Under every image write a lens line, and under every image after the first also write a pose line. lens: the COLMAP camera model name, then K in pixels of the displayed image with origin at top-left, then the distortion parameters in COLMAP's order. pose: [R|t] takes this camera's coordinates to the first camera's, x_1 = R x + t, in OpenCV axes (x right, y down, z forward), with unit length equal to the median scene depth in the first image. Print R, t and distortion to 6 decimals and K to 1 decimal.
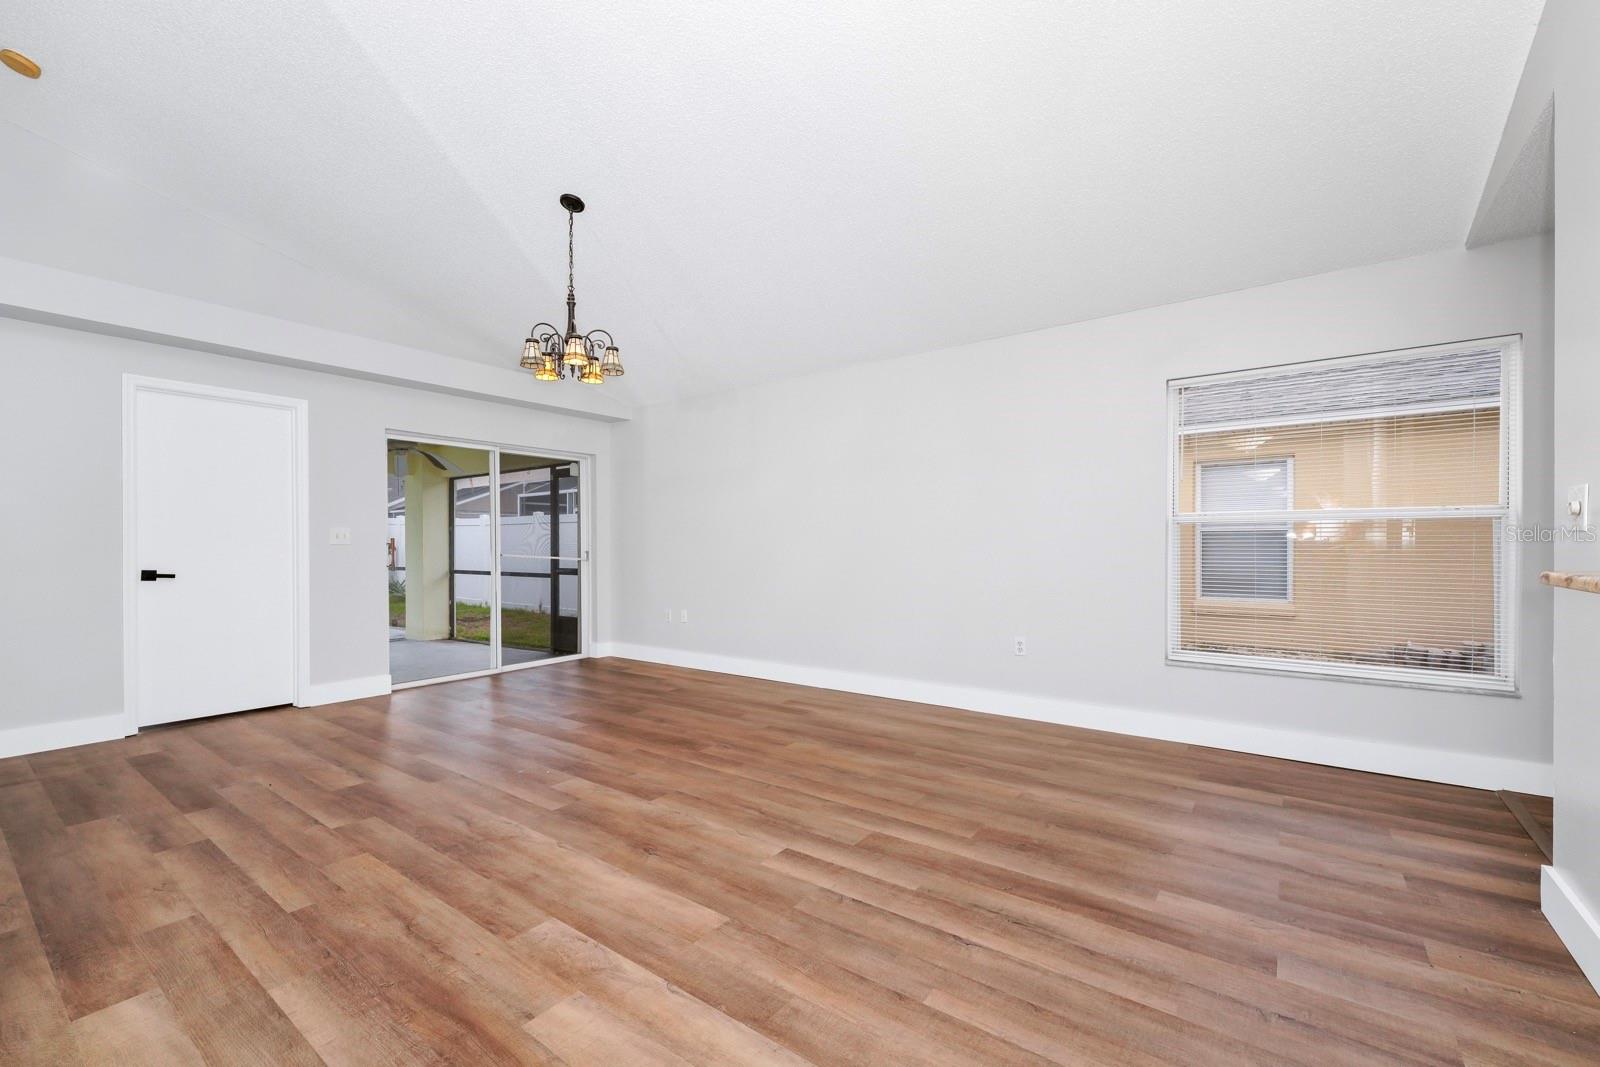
lens RADIAL K [[667.4, 0, 796.4], [0, 667.4, 543.8], [0, 0, 1]] dist [-0.000393, 0.000002]
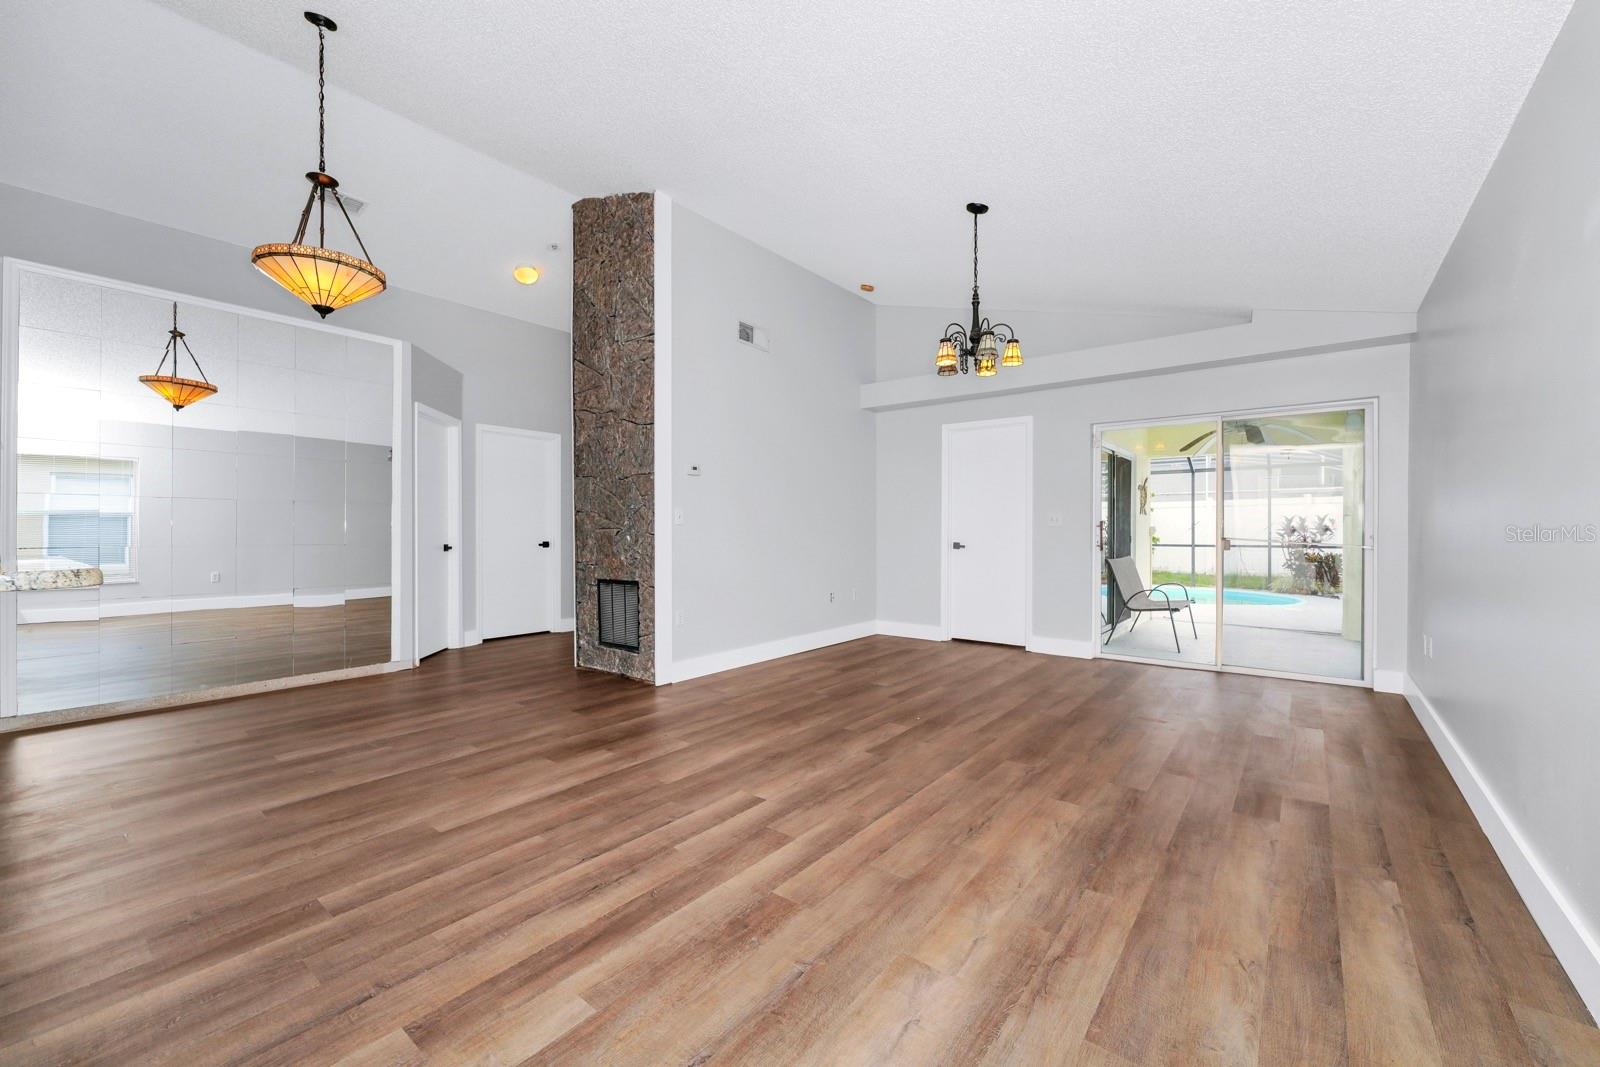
lens RADIAL K [[640.1, 0, 800.0], [0, 640.1, 538.5], [0, 0, 1]] dist [-0.000140, 0.000264]
pose [[-0.028015, 0.019461, -0.999418, 1.049810], [0.002879, 0.999808, 0.019387, -0.018298], [0.999603, -0.002334, -0.028065, 1.054531]]
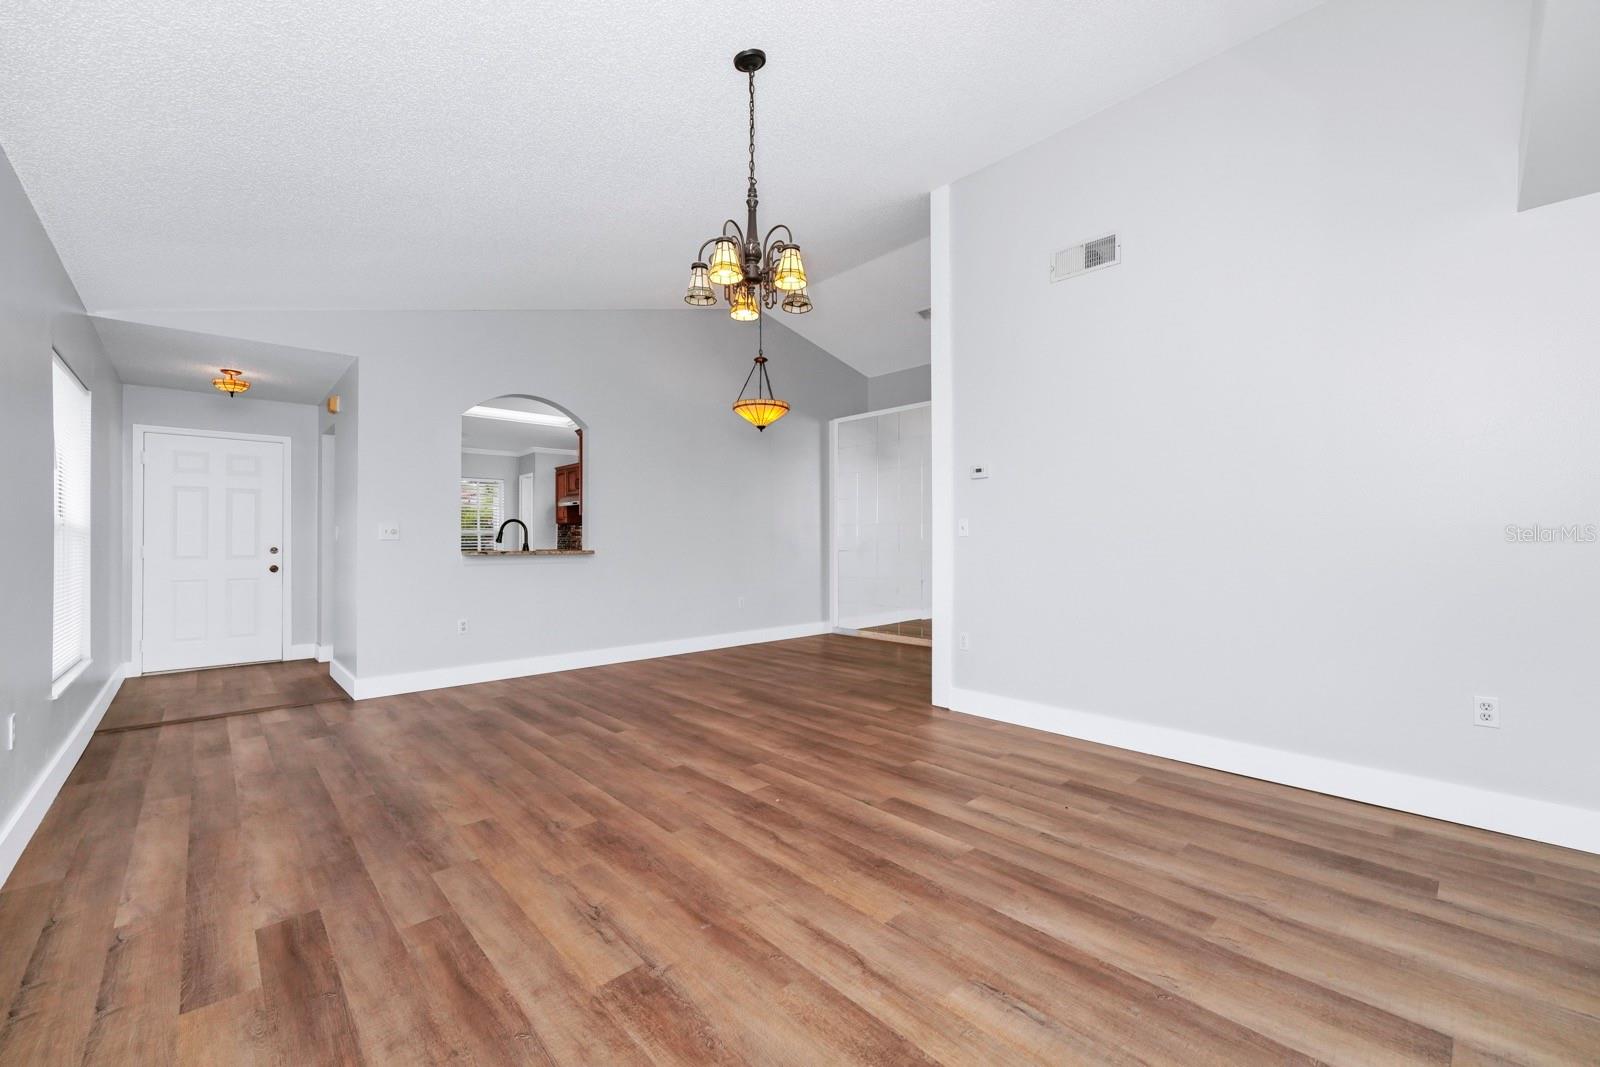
lens RADIAL K [[640.1, 0, 800.0], [0, 640.1, 538.5], [0, 0, 1]] dist [-0.000140, 0.000264]
pose [[-0.983834, 0.010386, 0.178783, -0.727811], [0.009146, 0.999928, -0.007758, -0.009440], [-0.178851, -0.005998, -0.983858, 2.400788]]
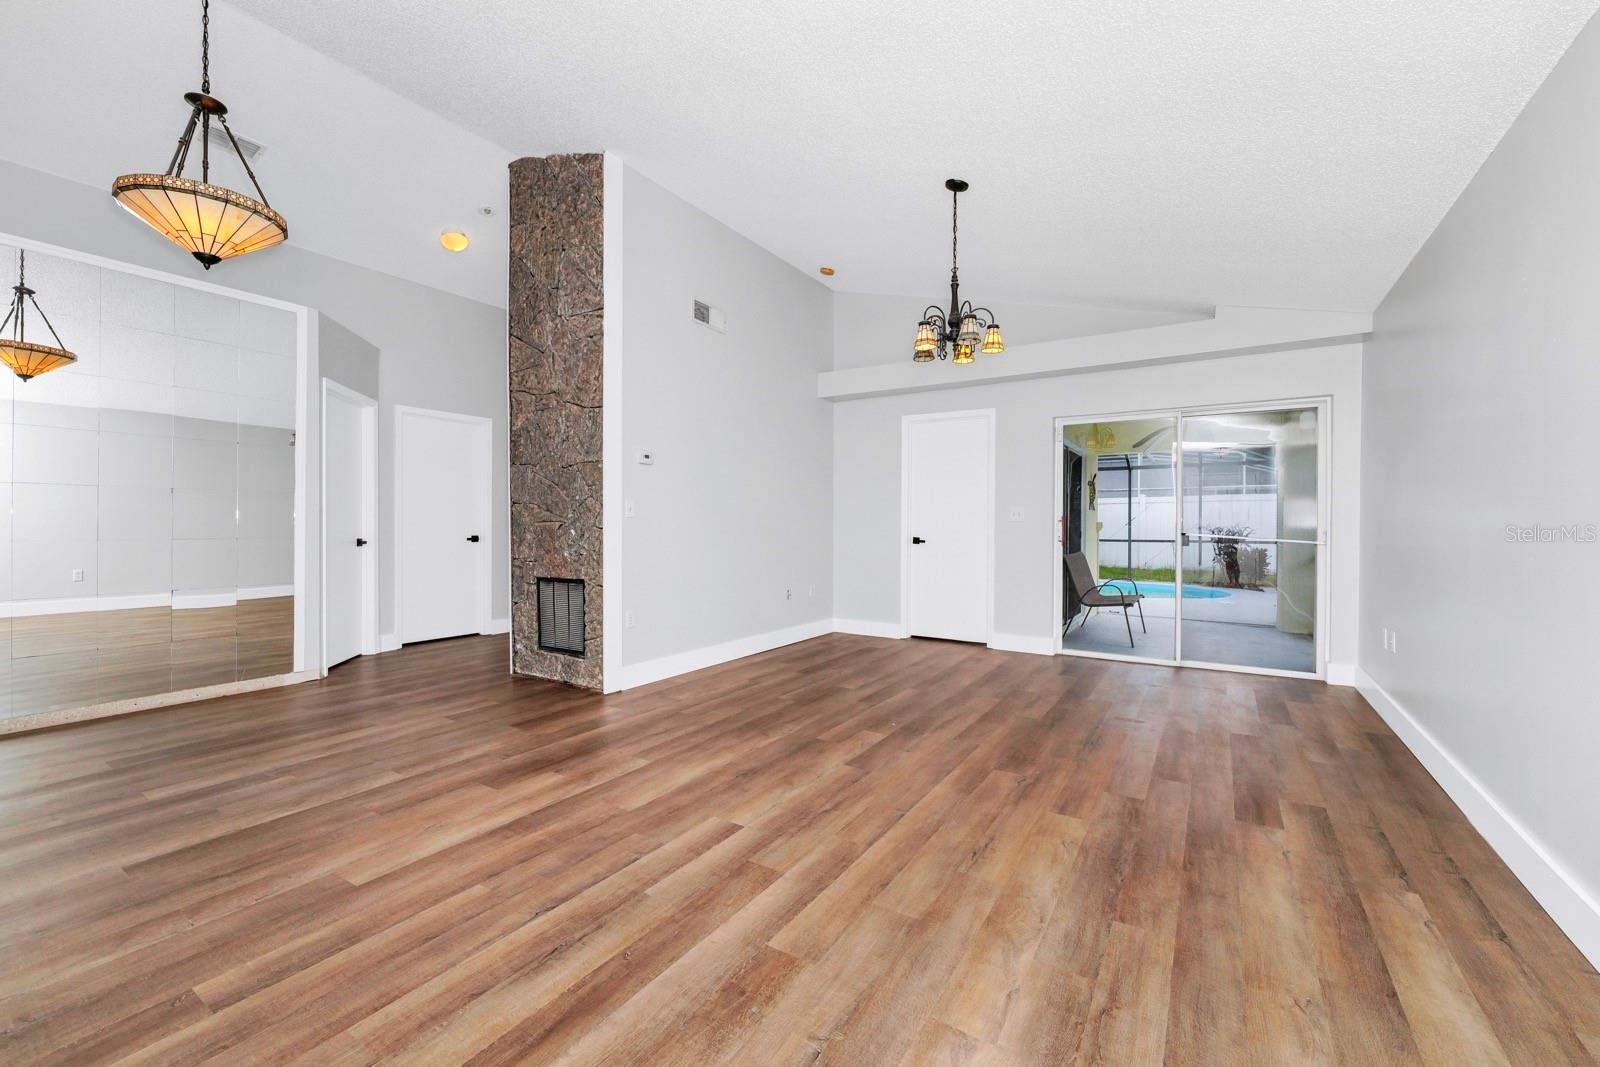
lens RADIAL K [[645.0, 0, 800.0], [0, 645.0, 533.5], [0, 0, 1]] dist [0.000672, -0.000384]
pose [[0.068470, 0.020546, -0.997442, 0.944736], [-0.001179, 0.999789, 0.020514, -0.017171], [0.997652, -0.000228, 0.068480, 0.984130]]
